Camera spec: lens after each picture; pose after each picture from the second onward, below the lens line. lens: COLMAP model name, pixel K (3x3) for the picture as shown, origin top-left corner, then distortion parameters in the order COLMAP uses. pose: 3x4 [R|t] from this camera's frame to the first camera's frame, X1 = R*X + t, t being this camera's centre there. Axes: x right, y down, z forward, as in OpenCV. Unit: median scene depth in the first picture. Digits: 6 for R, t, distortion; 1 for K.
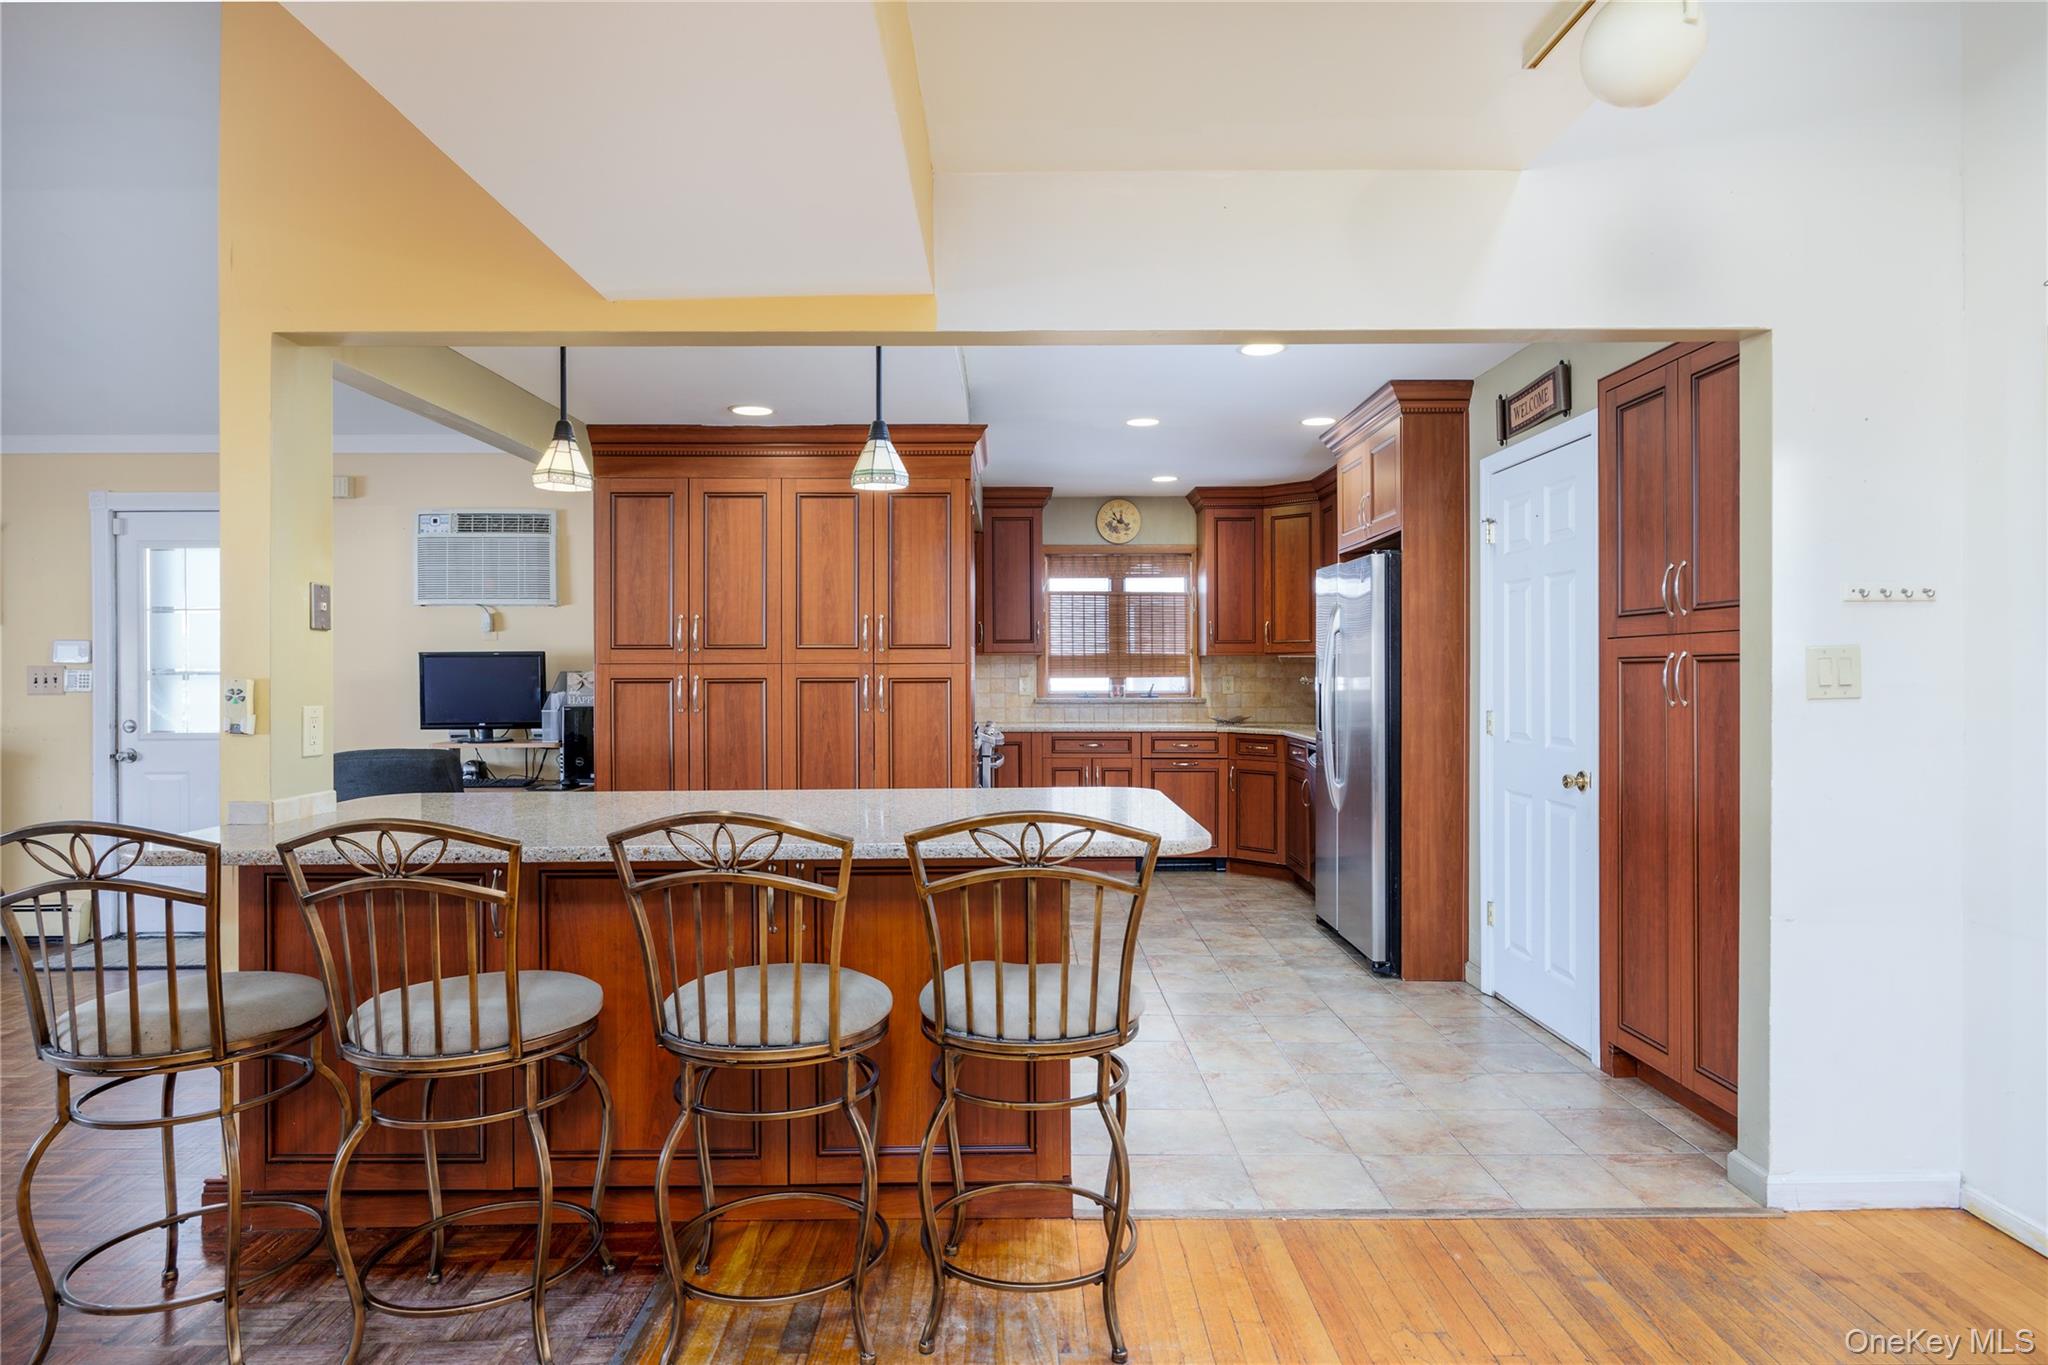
lens RADIAL K [[1164.0, 0, 1019.9], [0, 1164.0, 683.0], [0, 0, 1]] dist [0.004282, 0.000077]
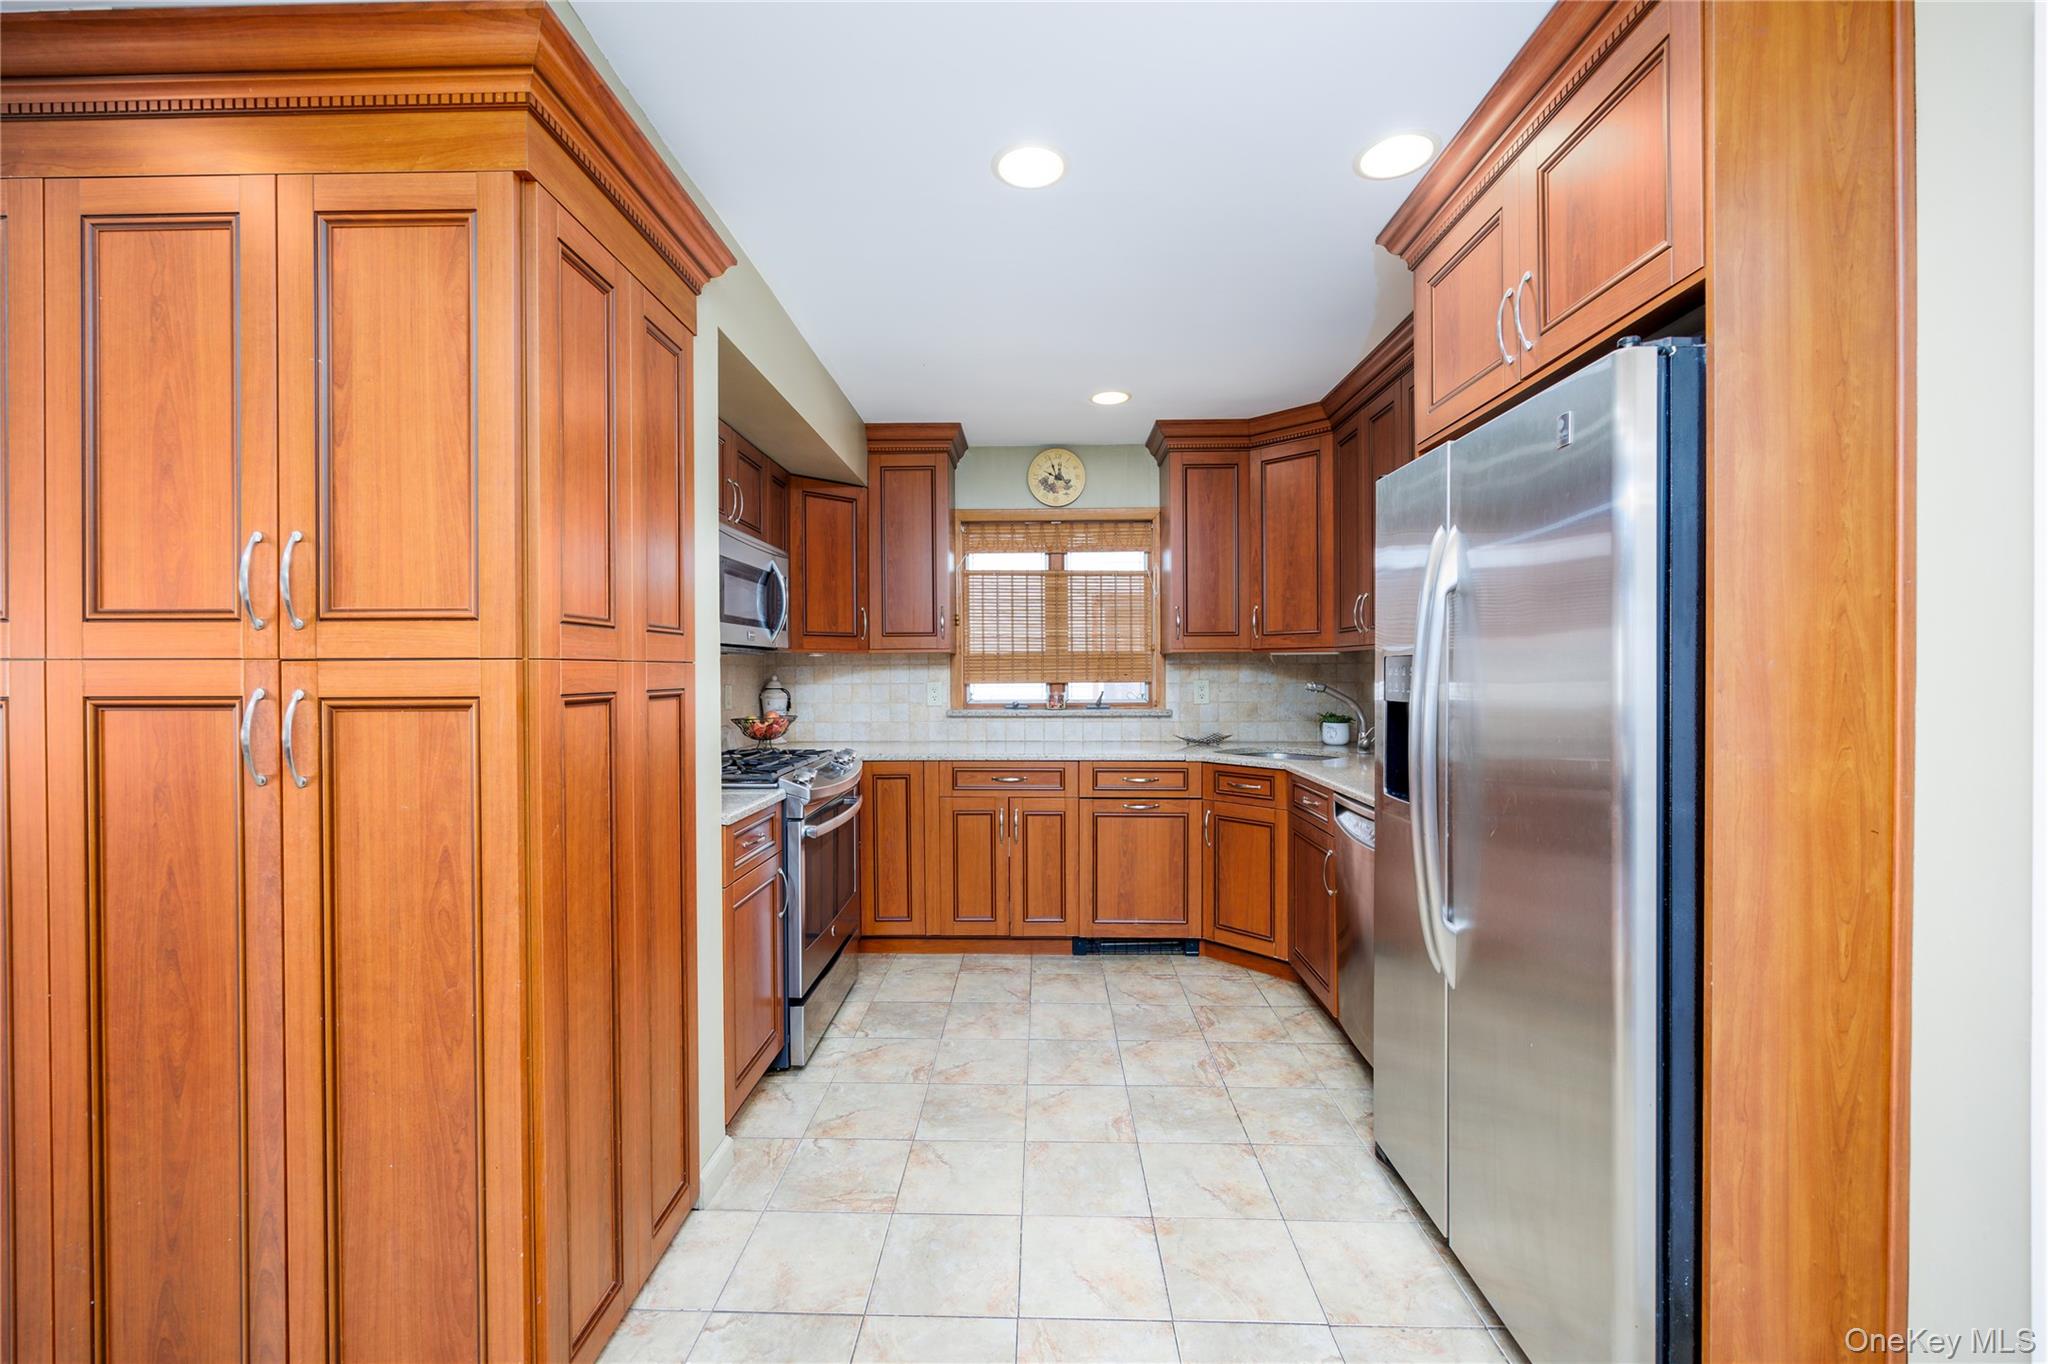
lens RADIAL K [[816.7, 0, 1026.7], [0, 816.7, 678.2], [0, 0, 1]] dist [-0.002361, 0.000055]
pose [[0.999596, -0.000969, -0.028389, 0.084034], [0.000896, 0.999996, -0.002612, -0.006319], [0.028392, 0.002586, 0.999594, 0.487009]]
